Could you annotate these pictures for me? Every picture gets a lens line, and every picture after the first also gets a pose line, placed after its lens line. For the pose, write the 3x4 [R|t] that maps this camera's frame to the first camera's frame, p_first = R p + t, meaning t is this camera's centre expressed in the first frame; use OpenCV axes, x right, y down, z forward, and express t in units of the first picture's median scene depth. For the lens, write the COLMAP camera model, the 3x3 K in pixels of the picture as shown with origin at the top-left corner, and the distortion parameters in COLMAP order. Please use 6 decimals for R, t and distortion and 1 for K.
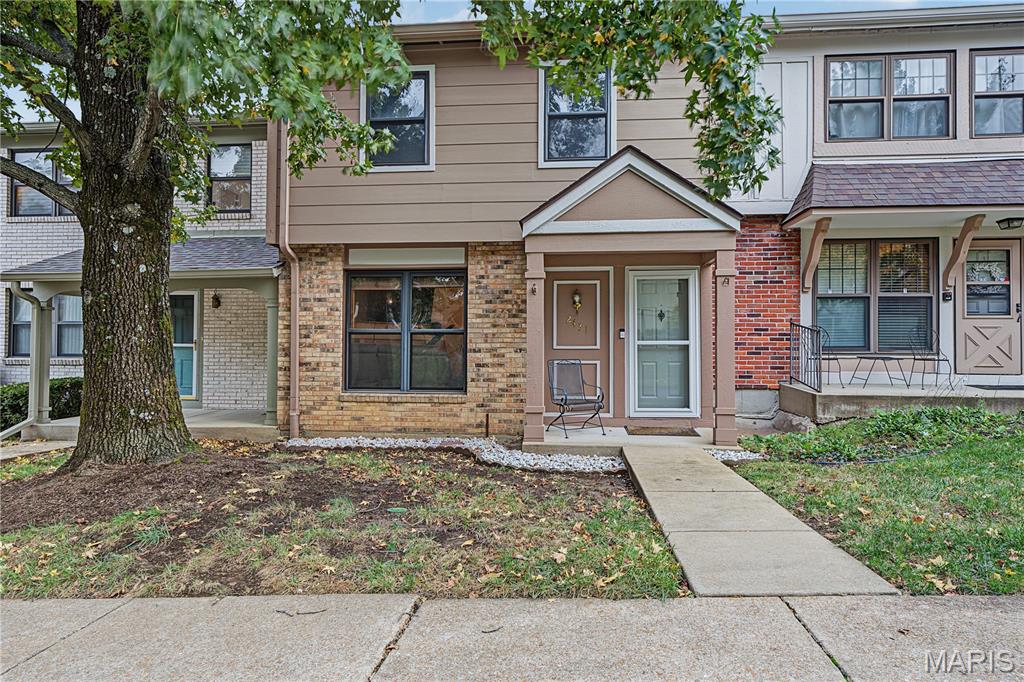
lens RADIAL K [[587.4, 0, 512.3], [0, 587.4, 346.4], [0, 0, 1]] dist [-0.002529, -0.002000]
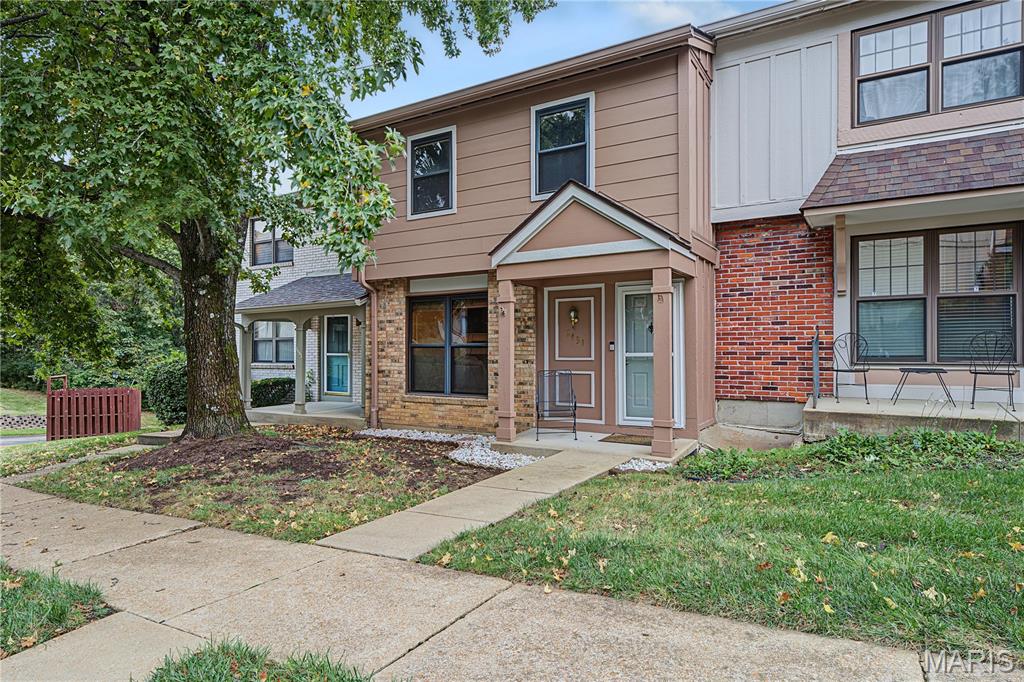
lens RADIAL K [[597.1, 0, 511.7], [0, 597.1, 345.1], [0, 0, 1]] dist [-0.003308, 0.001971]
pose [[0.896240, -0.010634, -0.443442, 0.488029], [0.013713, 0.999899, 0.003737, -0.029176], [0.443357, -0.009430, 0.896295, -0.050230]]
